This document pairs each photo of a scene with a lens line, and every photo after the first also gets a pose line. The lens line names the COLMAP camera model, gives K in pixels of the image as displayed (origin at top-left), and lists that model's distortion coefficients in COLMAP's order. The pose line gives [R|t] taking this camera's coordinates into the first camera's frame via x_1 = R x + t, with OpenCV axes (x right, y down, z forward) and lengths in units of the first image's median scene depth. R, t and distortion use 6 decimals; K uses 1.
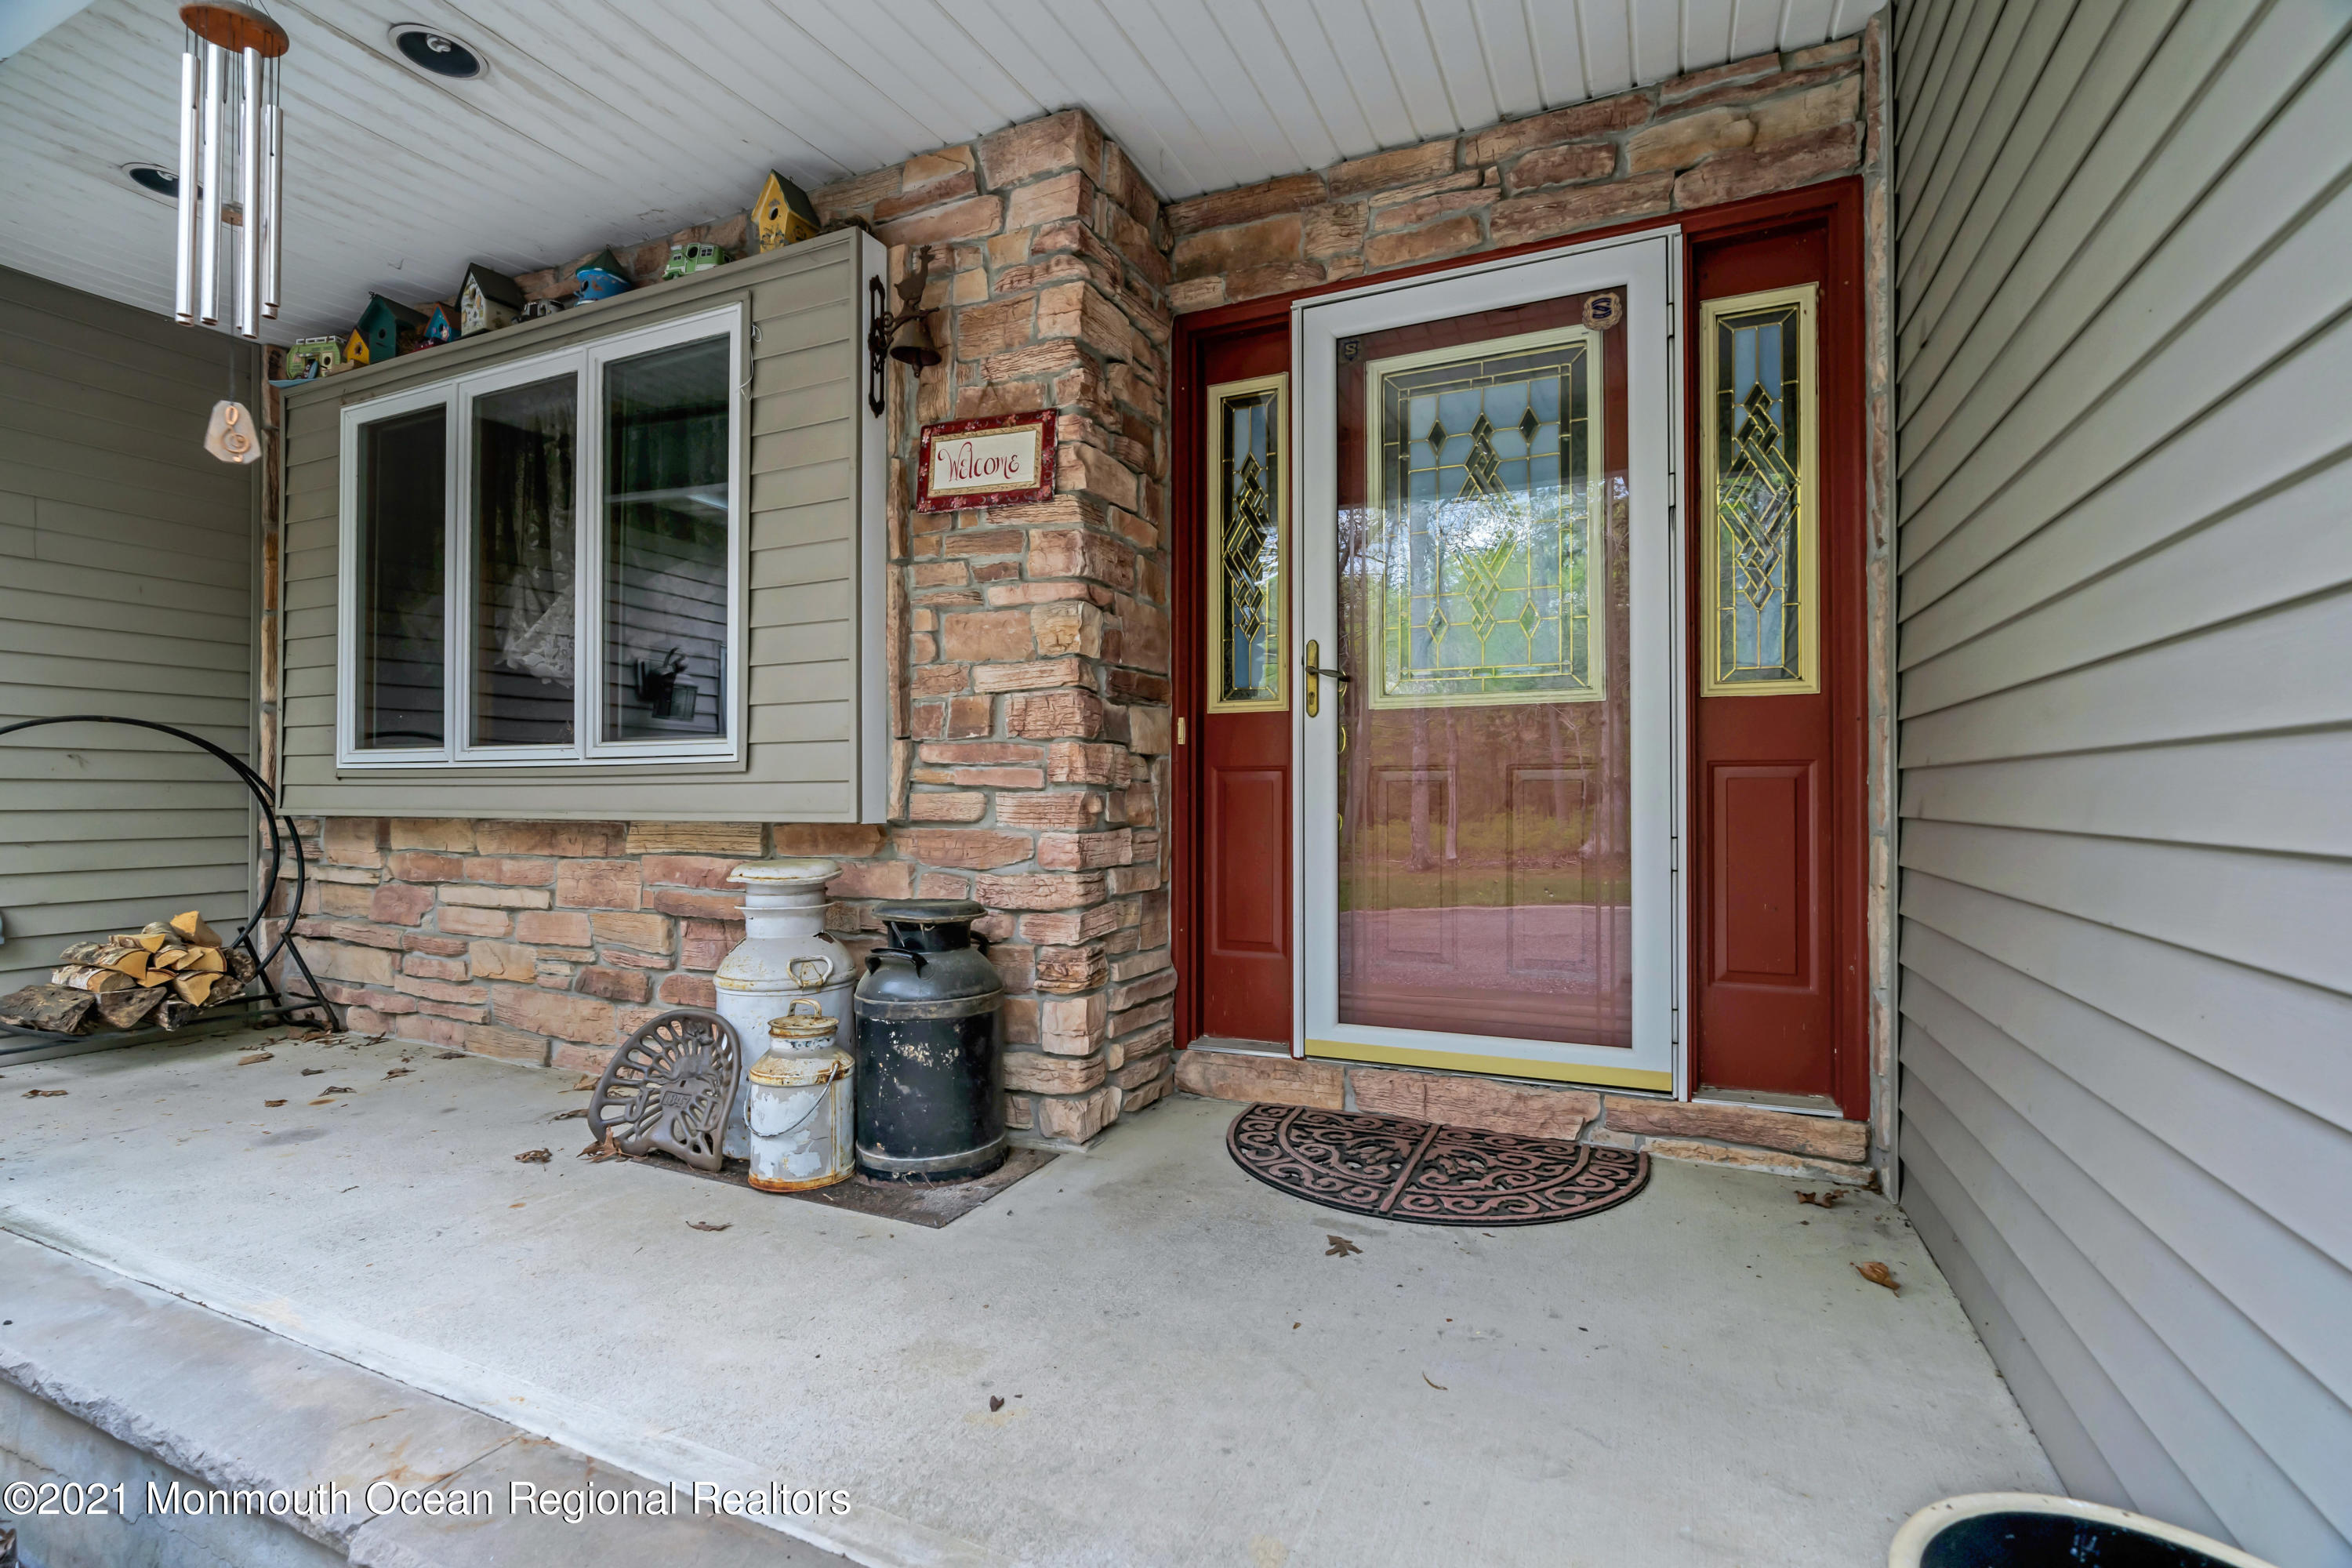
lens RADIAL K [[1060.3, 0, 1173.2], [0, 1060.3, 788.1], [0, 0, 1]] dist [-0.007788, 0.002132]
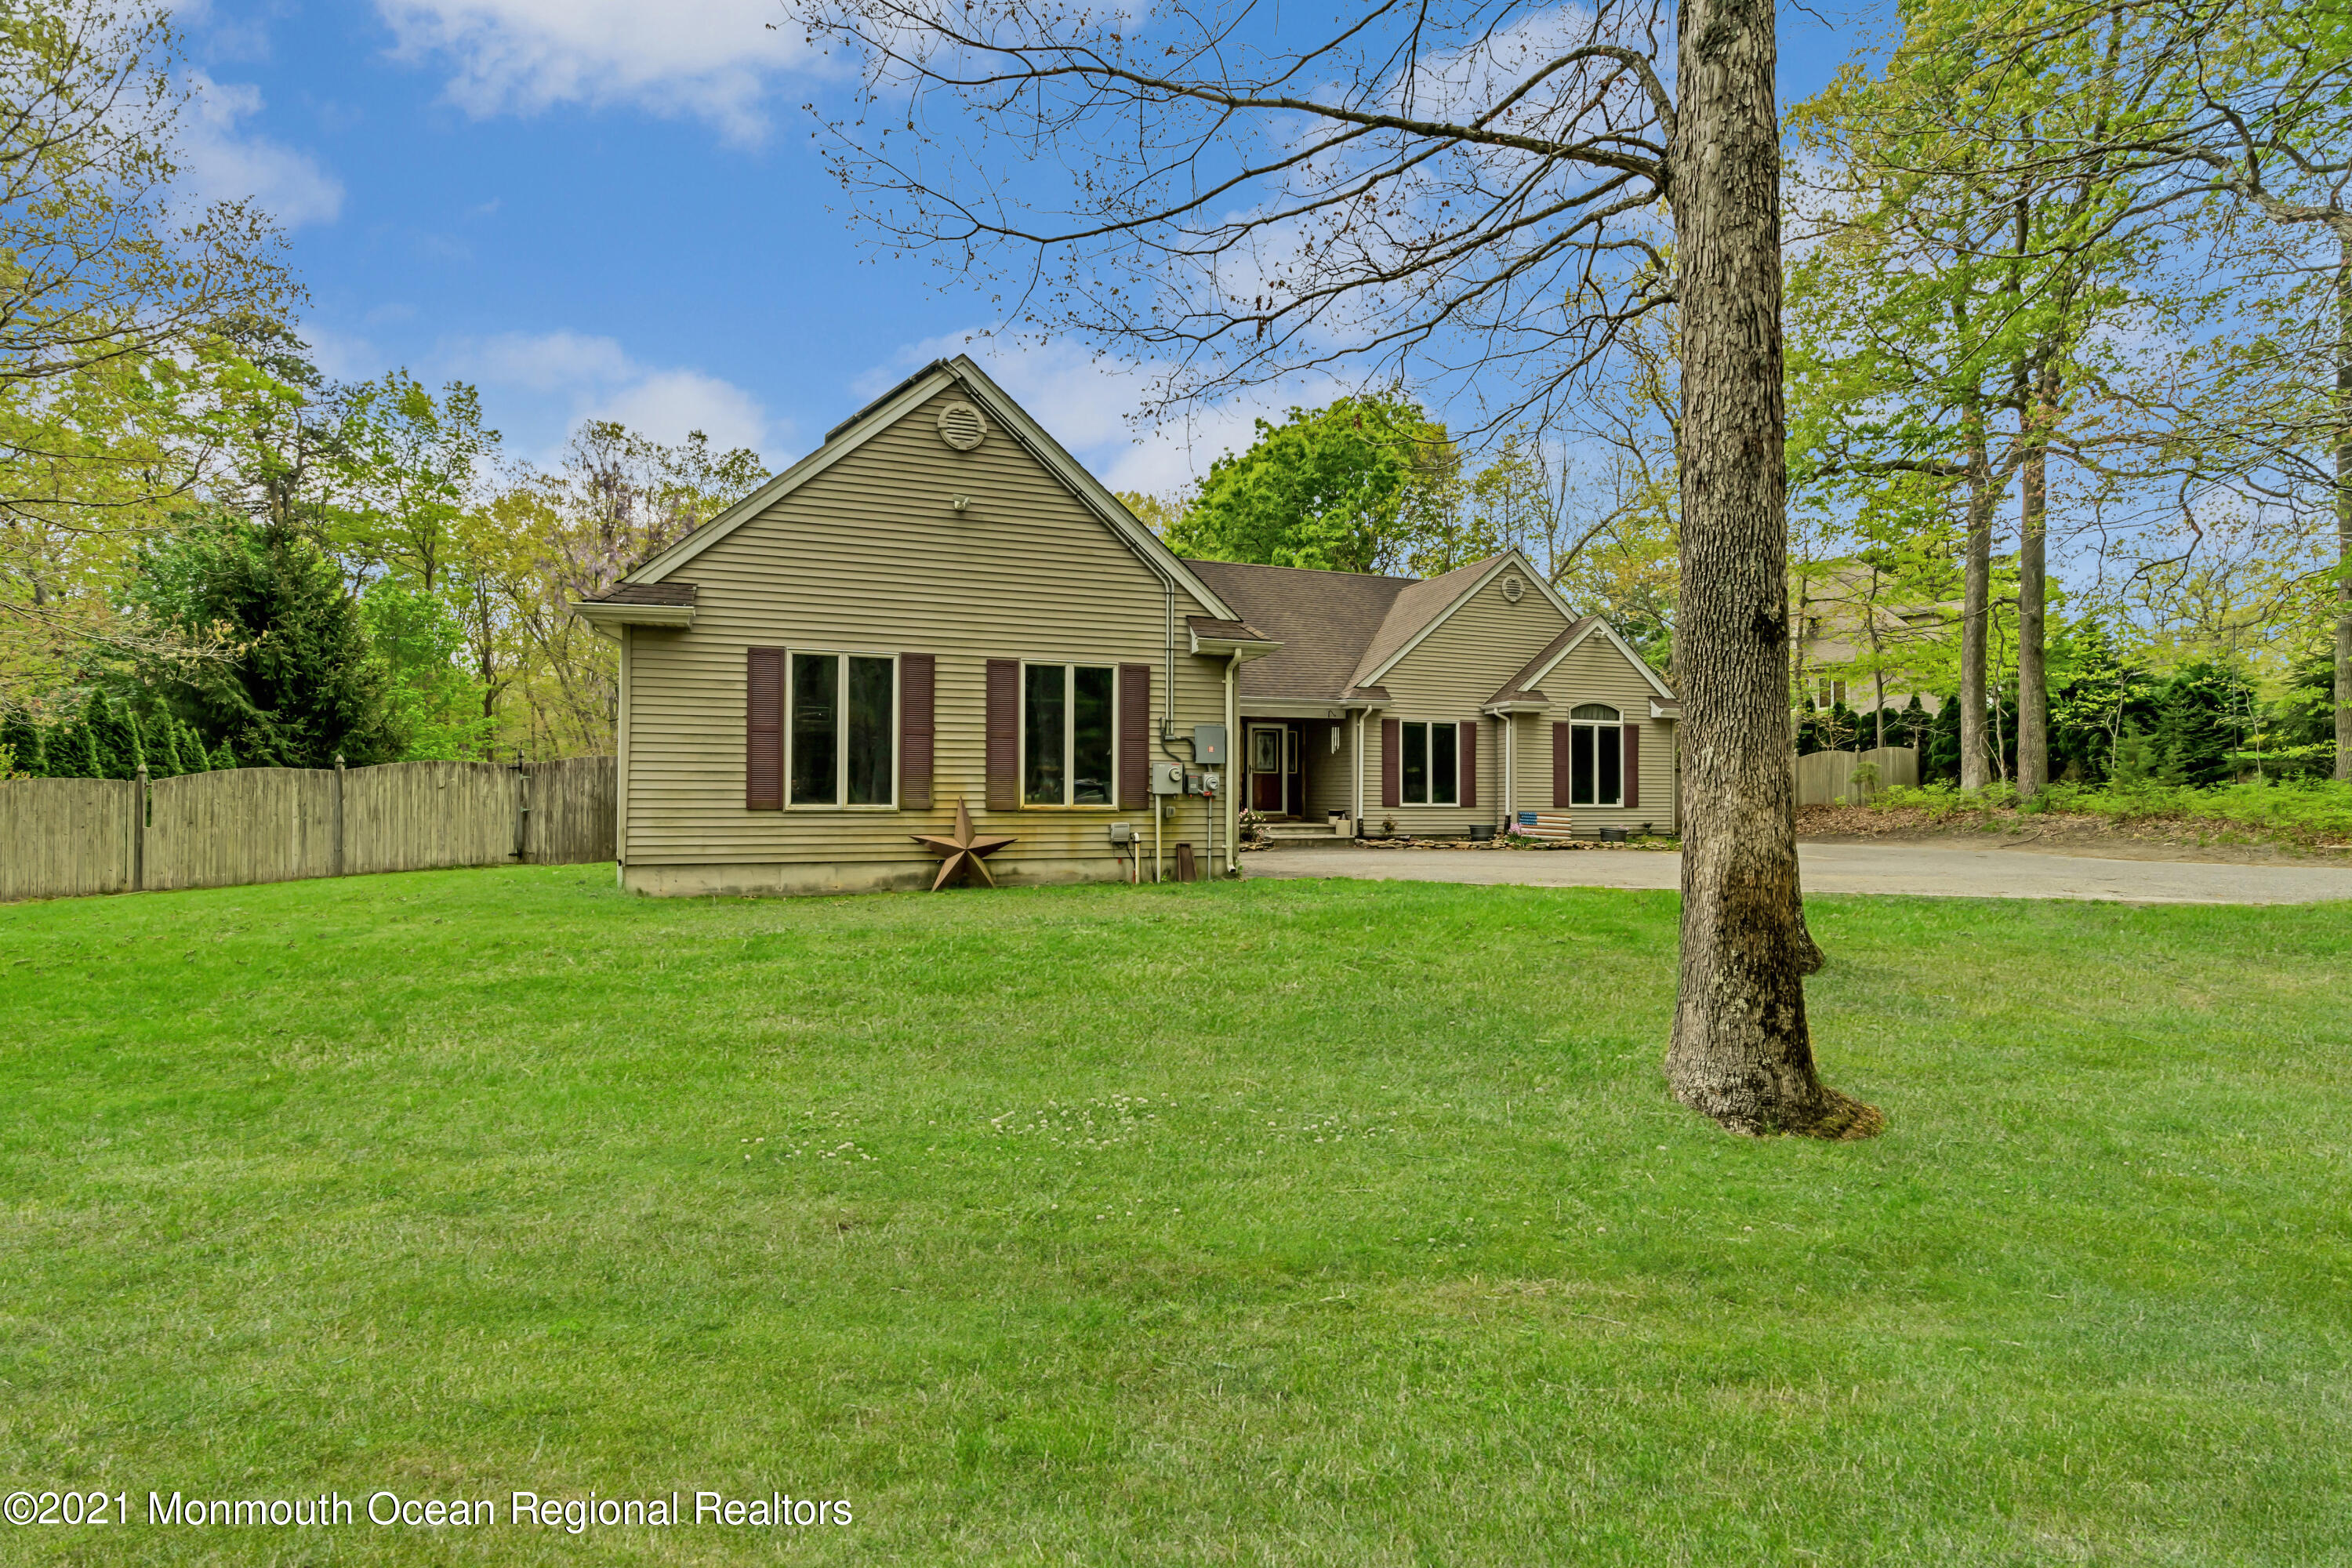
lens RADIAL K [[1060.3, 0, 1184.7], [0, 1060.3, 793.4], [0, 0, 1]] dist [-0.007788, 0.002132]
pose [[0.721455, 0.008566, 0.692409, -6.350239], [-0.009424, 0.999952, -0.002551, 0.114797], [-0.692398, -0.004685, 0.721501, -4.907996]]
